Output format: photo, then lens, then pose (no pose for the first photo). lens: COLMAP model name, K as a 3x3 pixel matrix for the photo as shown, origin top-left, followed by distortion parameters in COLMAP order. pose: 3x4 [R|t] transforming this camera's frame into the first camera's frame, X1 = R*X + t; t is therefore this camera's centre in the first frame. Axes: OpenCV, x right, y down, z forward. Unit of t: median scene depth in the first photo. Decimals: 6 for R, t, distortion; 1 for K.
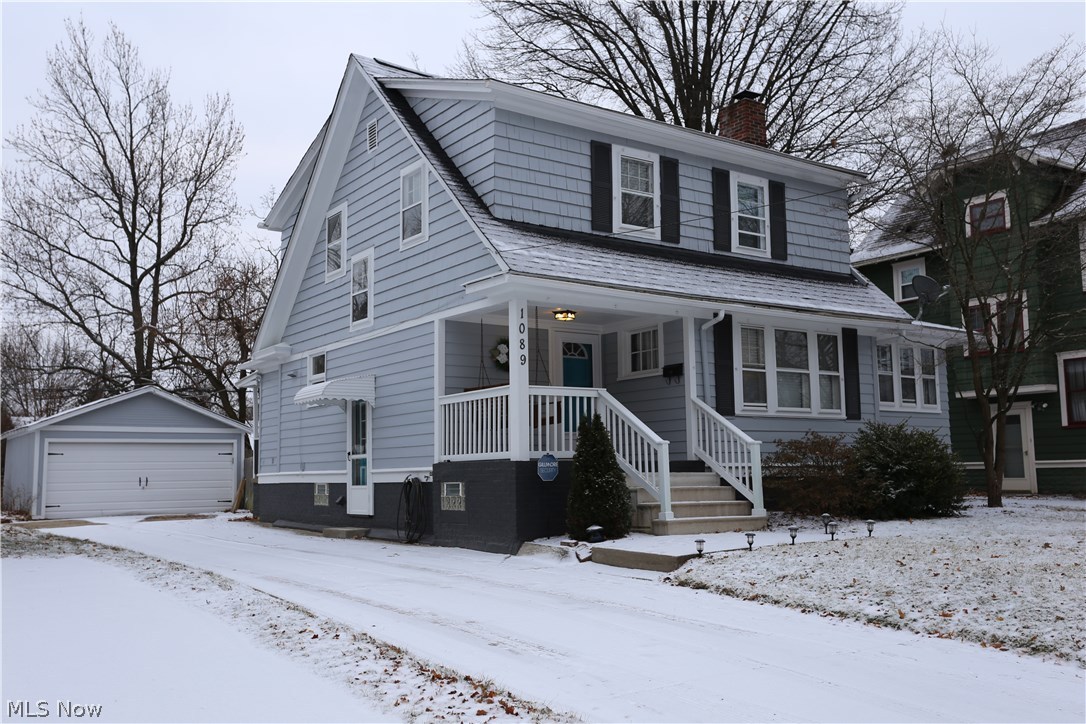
lens RADIAL K [[1004.4, 0, 543.0], [0, 1004.4, 362.0], [0, 0, 1]] dist [0.010985, -0.002389]
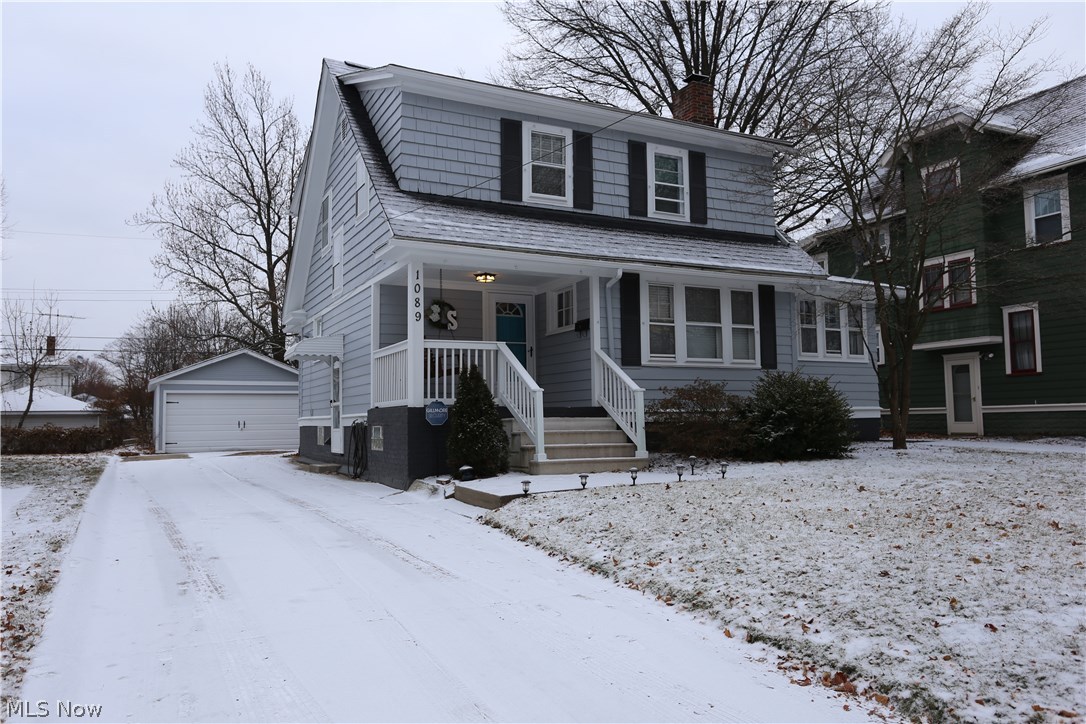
lens RADIAL K [[802.6, 0, 543.0], [0, 802.6, 362.0], [0, 0, 1]] dist [-0.028204, 0.003744]
pose [[0.990081, -0.009662, -0.140162, 0.203520], [0.015360, 0.999097, 0.039625, 0.012645], [0.139652, -0.041385, 0.989335, 0.117363]]
